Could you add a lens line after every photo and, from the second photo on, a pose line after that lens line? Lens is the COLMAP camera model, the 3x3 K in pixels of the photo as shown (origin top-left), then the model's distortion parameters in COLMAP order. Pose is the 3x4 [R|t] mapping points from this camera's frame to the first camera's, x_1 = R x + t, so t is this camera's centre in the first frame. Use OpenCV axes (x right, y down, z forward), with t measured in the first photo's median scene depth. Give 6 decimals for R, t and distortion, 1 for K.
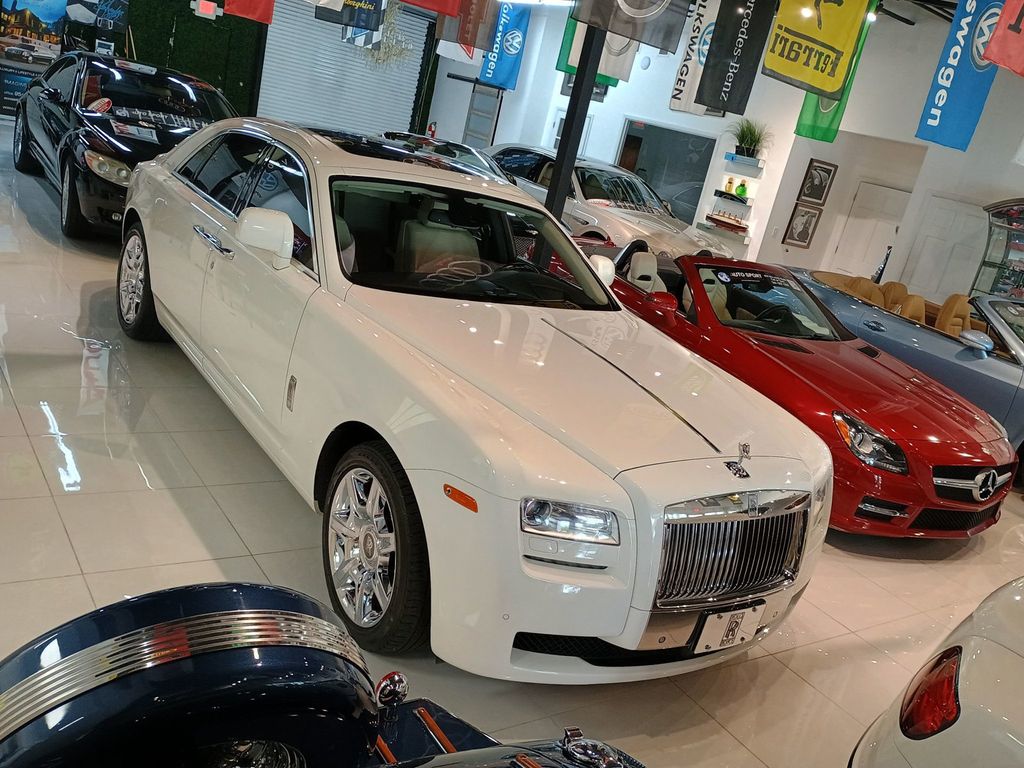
lens RADIAL K [[887.1, 0, 512.0], [0, 887.1, 384.0], [0, 0, 1]] dist [0.078531, -0.084271]
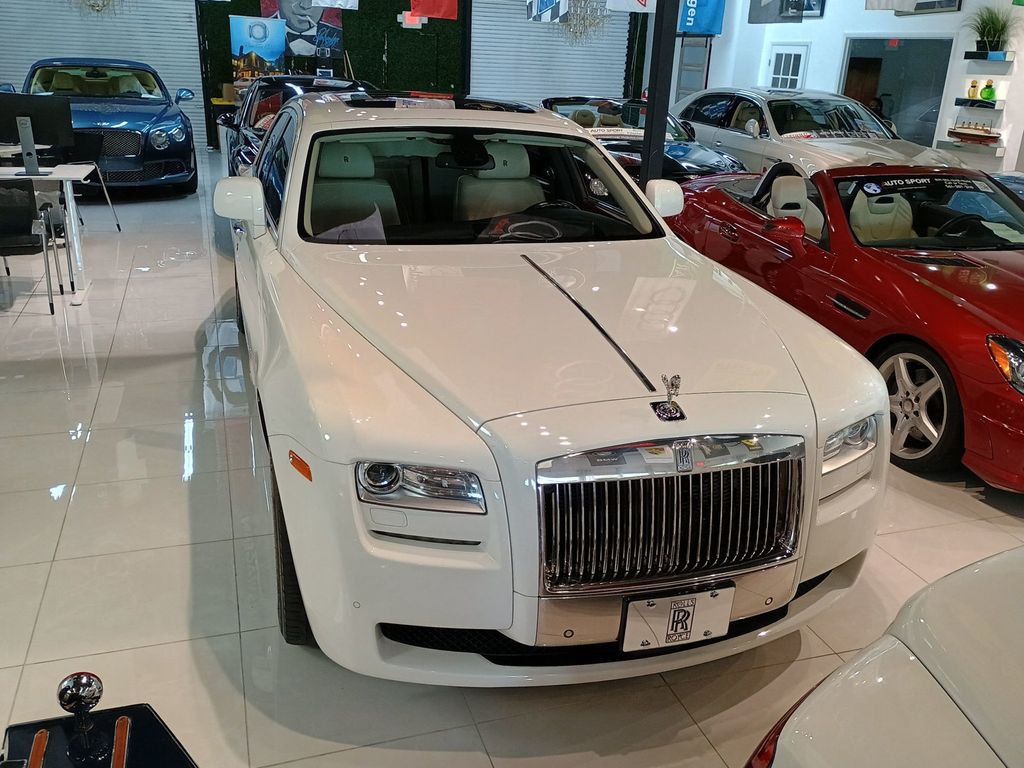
lens RADIAL K [[887.1, 0, 512.0], [0, 887.1, 384.0], [0, 0, 1]] dist [0.078531, -0.084271]
pose [[0.943168, -0.078968, -0.322796, 0.100578], [0.083692, 0.996491, 0.000757, 0.016681], [0.321604, -0.027729, 0.946468, 0.065102]]
